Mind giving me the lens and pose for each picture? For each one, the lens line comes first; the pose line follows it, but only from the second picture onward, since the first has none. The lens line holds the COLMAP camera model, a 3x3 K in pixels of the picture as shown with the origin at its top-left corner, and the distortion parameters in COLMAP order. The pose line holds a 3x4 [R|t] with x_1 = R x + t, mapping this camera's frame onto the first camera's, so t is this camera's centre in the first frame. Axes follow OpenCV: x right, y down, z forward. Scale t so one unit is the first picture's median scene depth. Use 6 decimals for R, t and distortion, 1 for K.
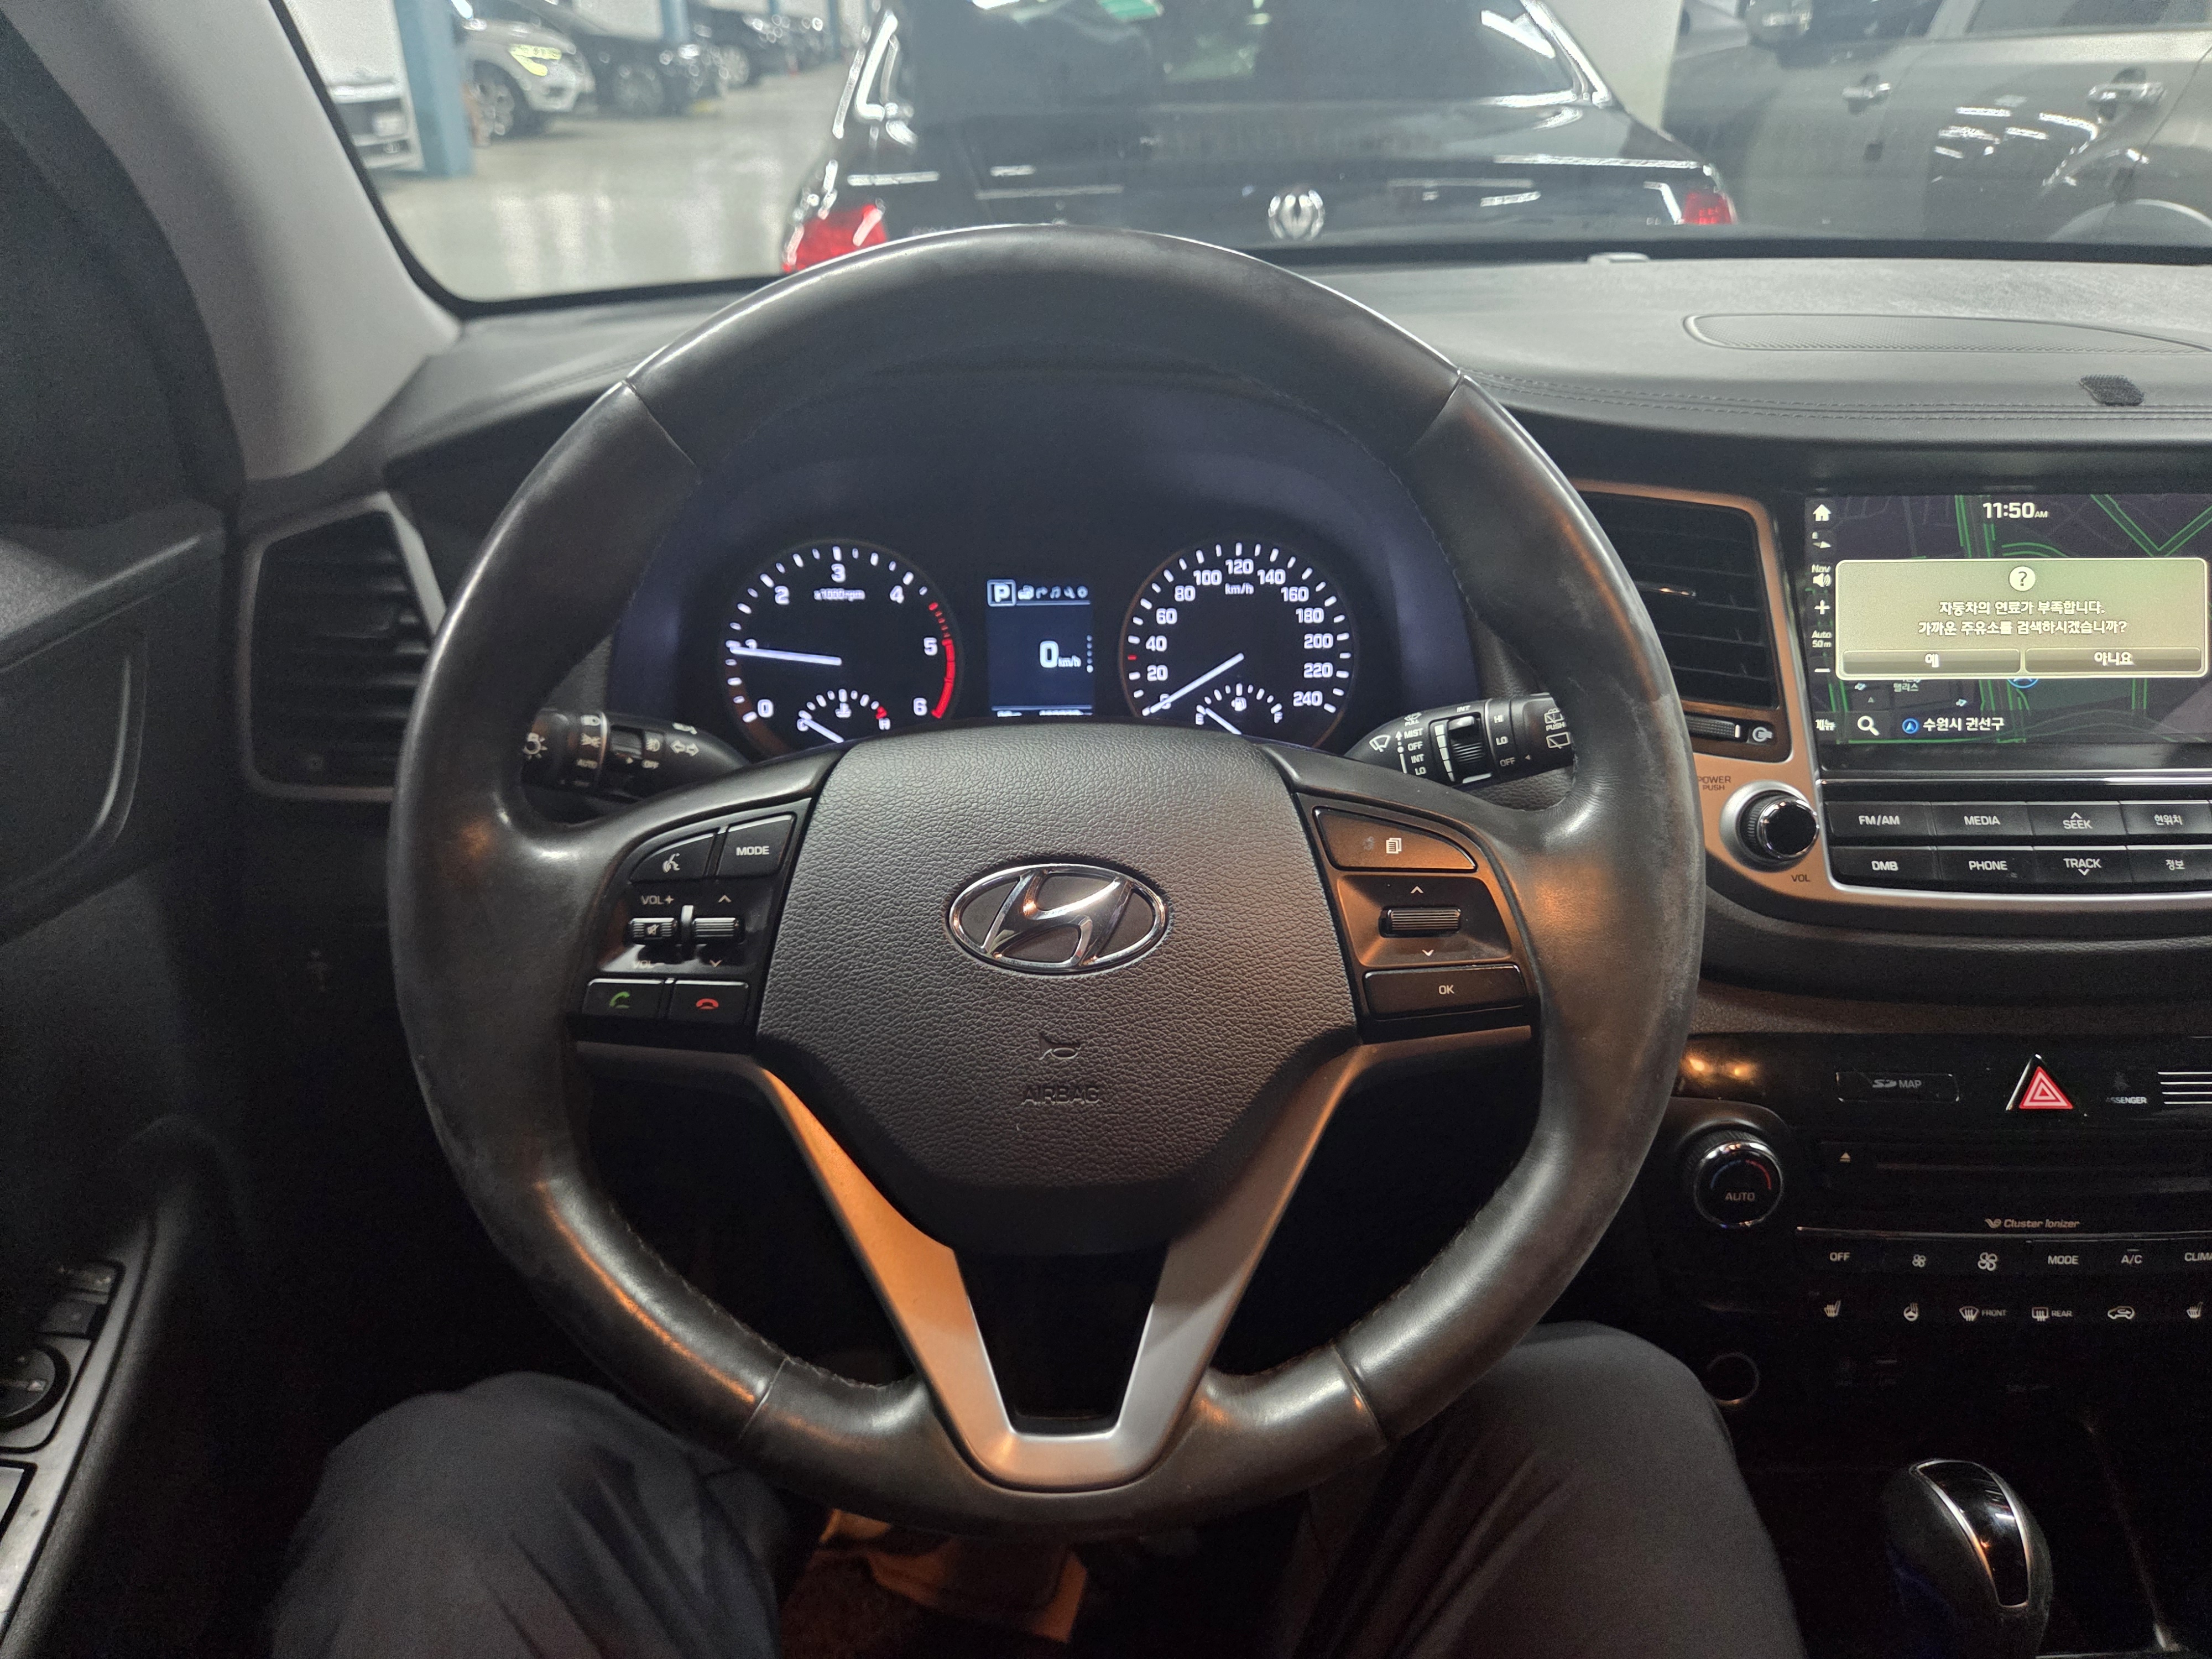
lens RADIAL K [[1488.3, 0, 1081.0], [0, 1488.3, 867.3], [0, 0, 1]] dist [0.053736, -0.052483]
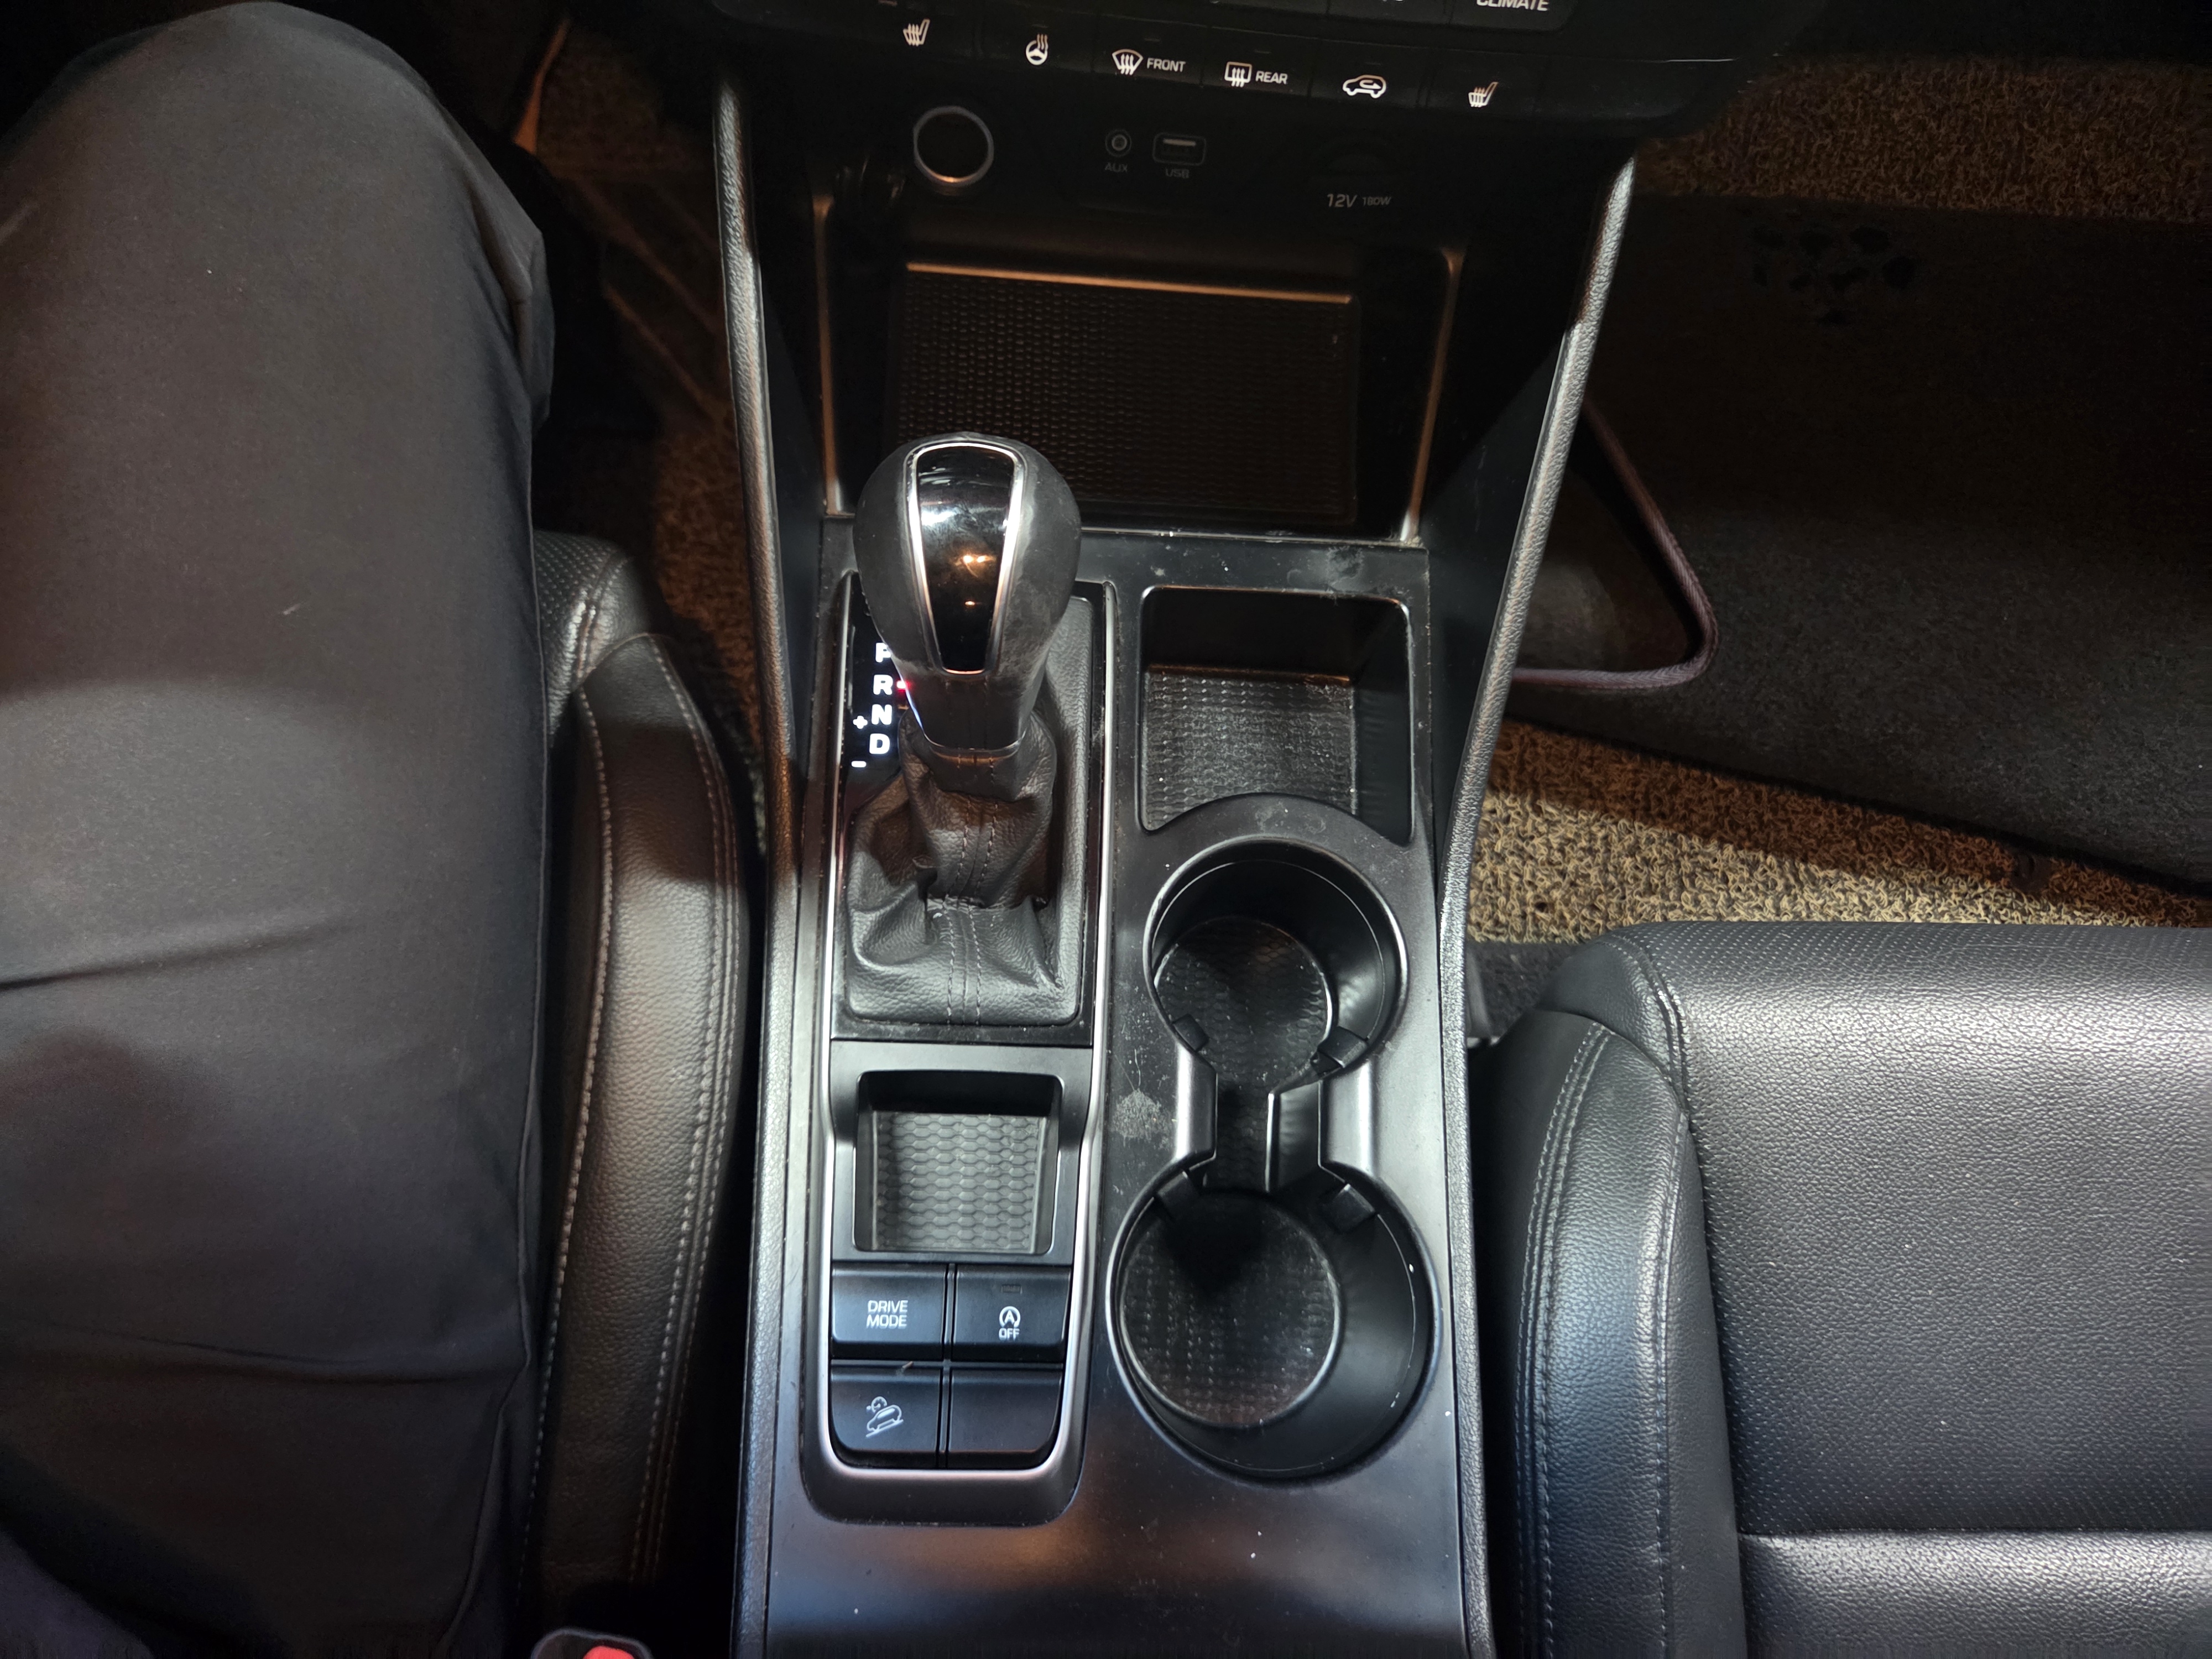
lens RADIAL K [[1488.3, 0, 1111.3], [0, 1488.3, 821.4], [0, 0, 1]] dist [0.053736, -0.052483]
pose [[0.995404, 0.075336, 0.059119, 0.482851], [-0.095371, 0.724043, 0.683130, 0.082094], [0.008659, -0.685629, 0.727900, 0.275284]]
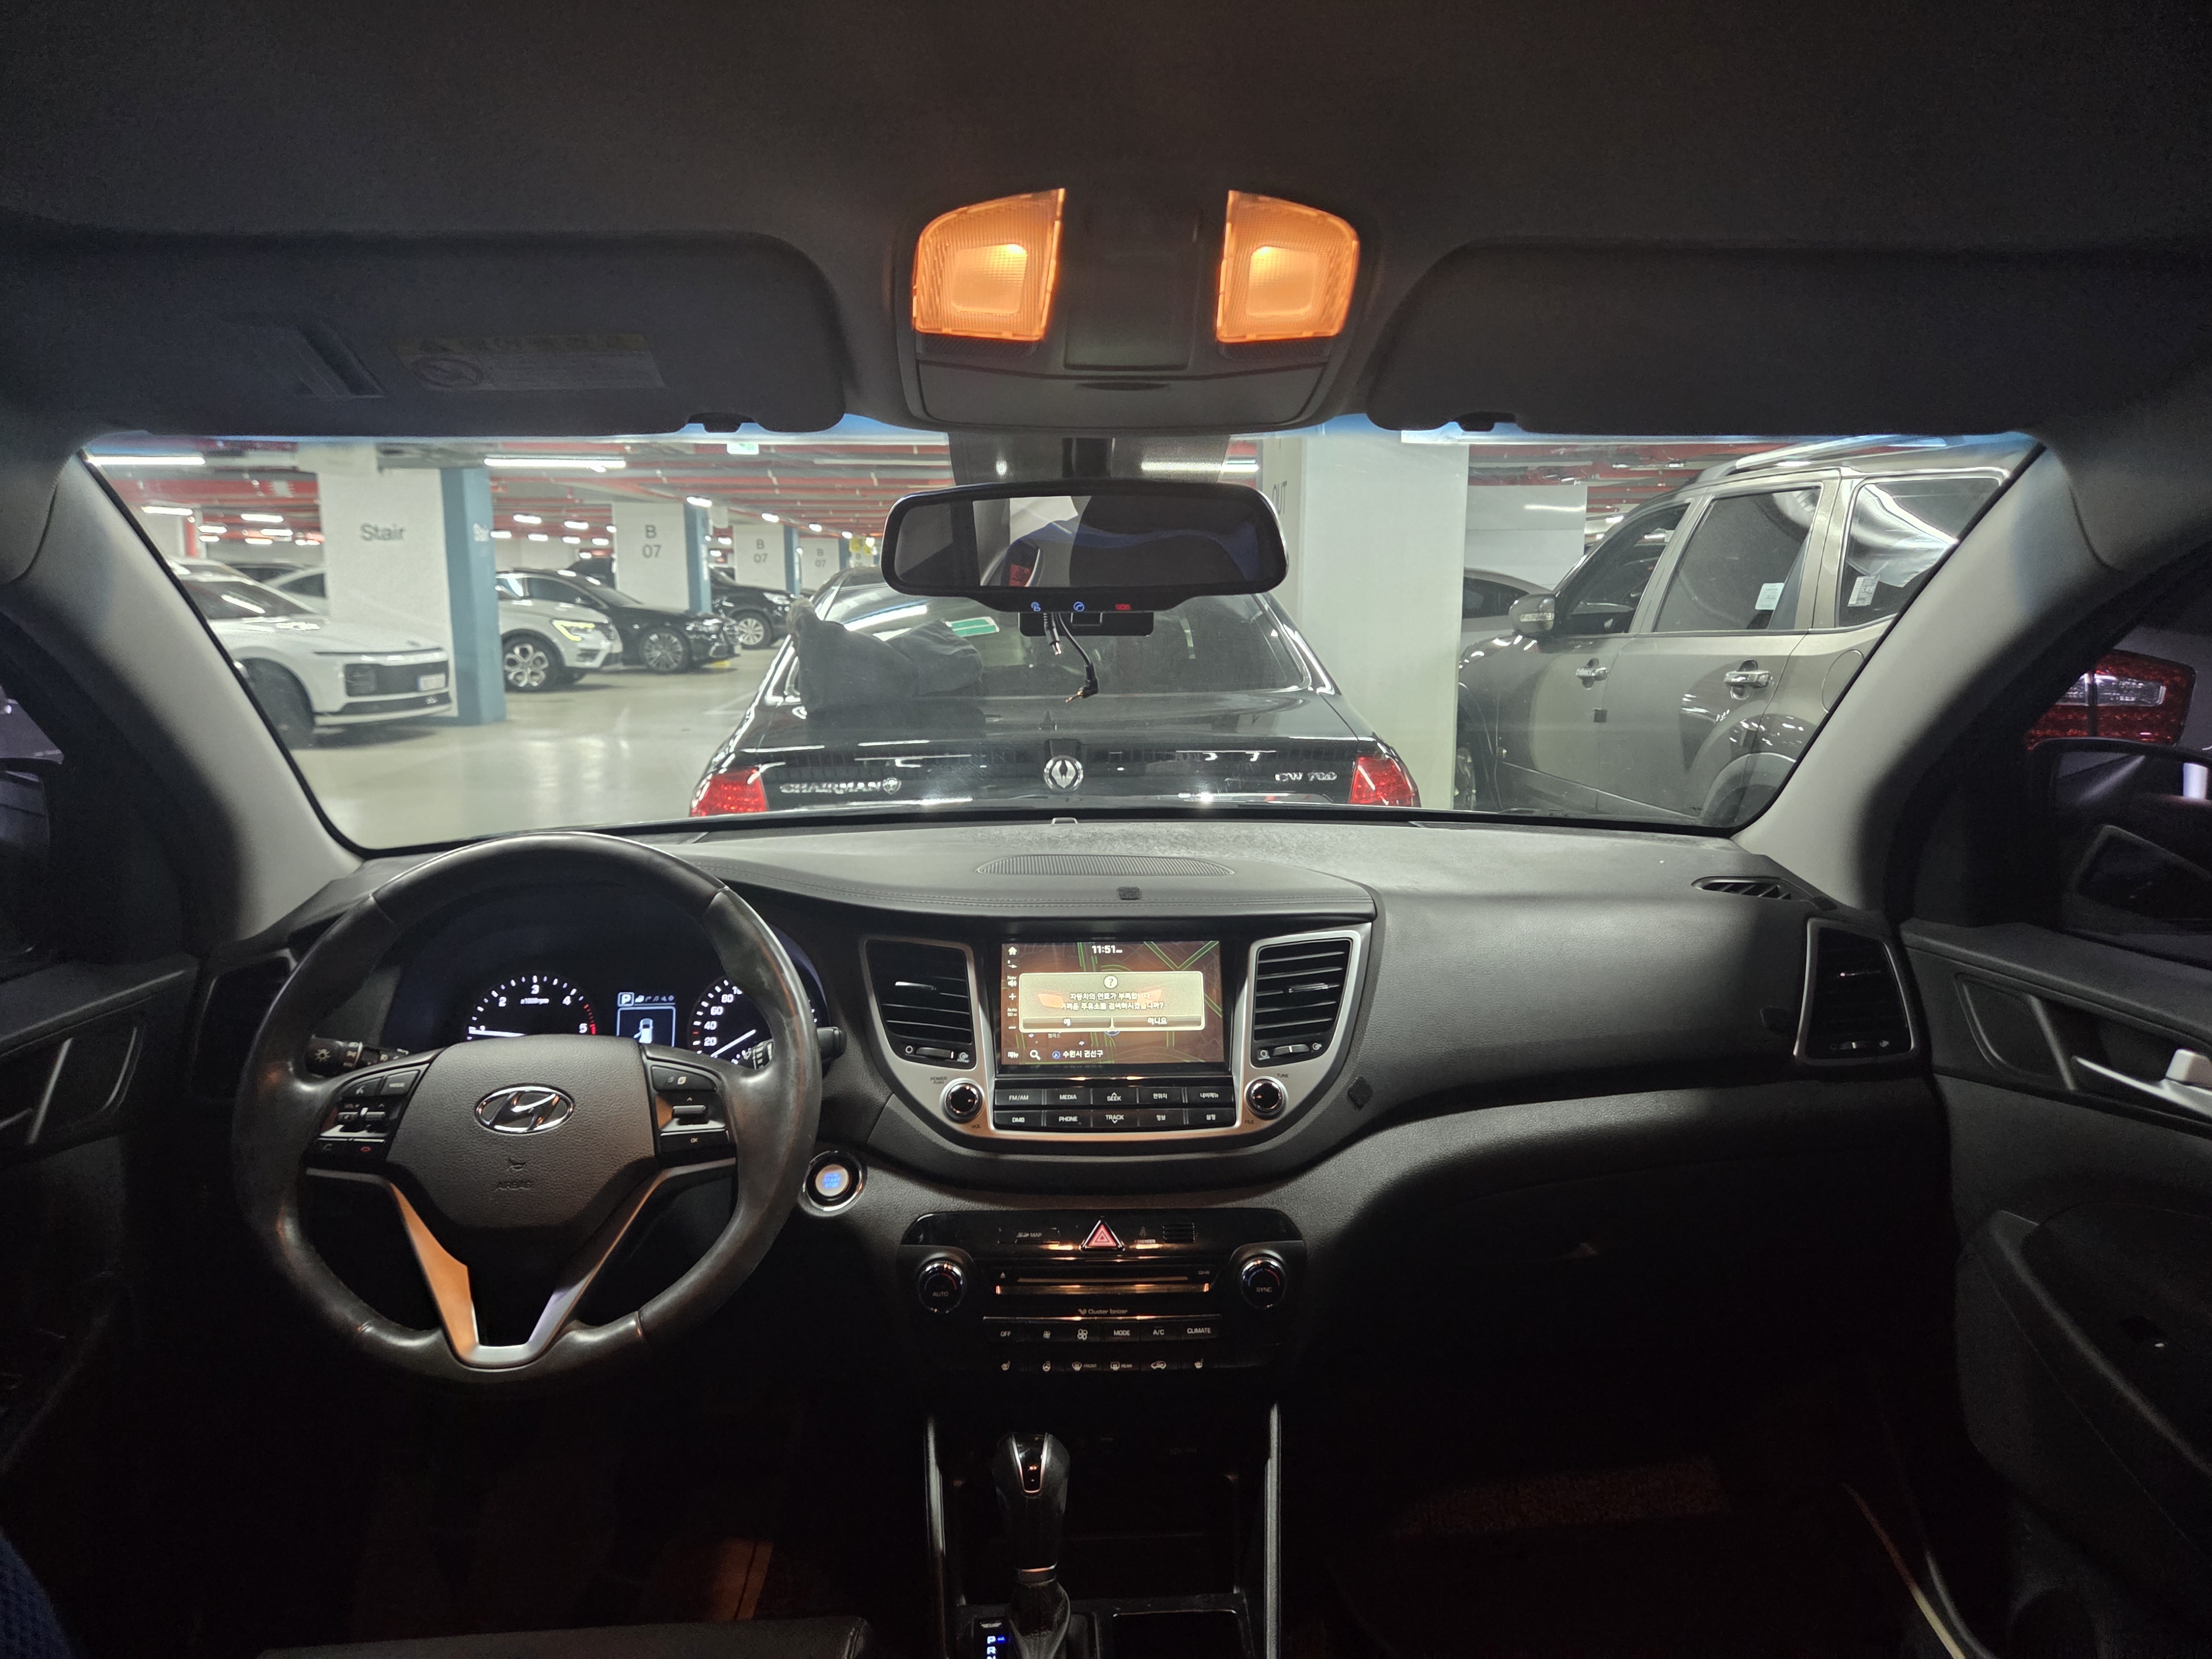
lens RADIAL K [[1488.3, 0, 1113.0], [0, 1488.3, 845.0], [0, 0, 1]] dist [0.053736, -0.052483]
pose [[0.999677, -0.004998, 0.024928, 0.500760], [0.013078, 0.941904, -0.335627, 0.263056], [-0.021803, 0.335844, 0.941665, -0.809585]]
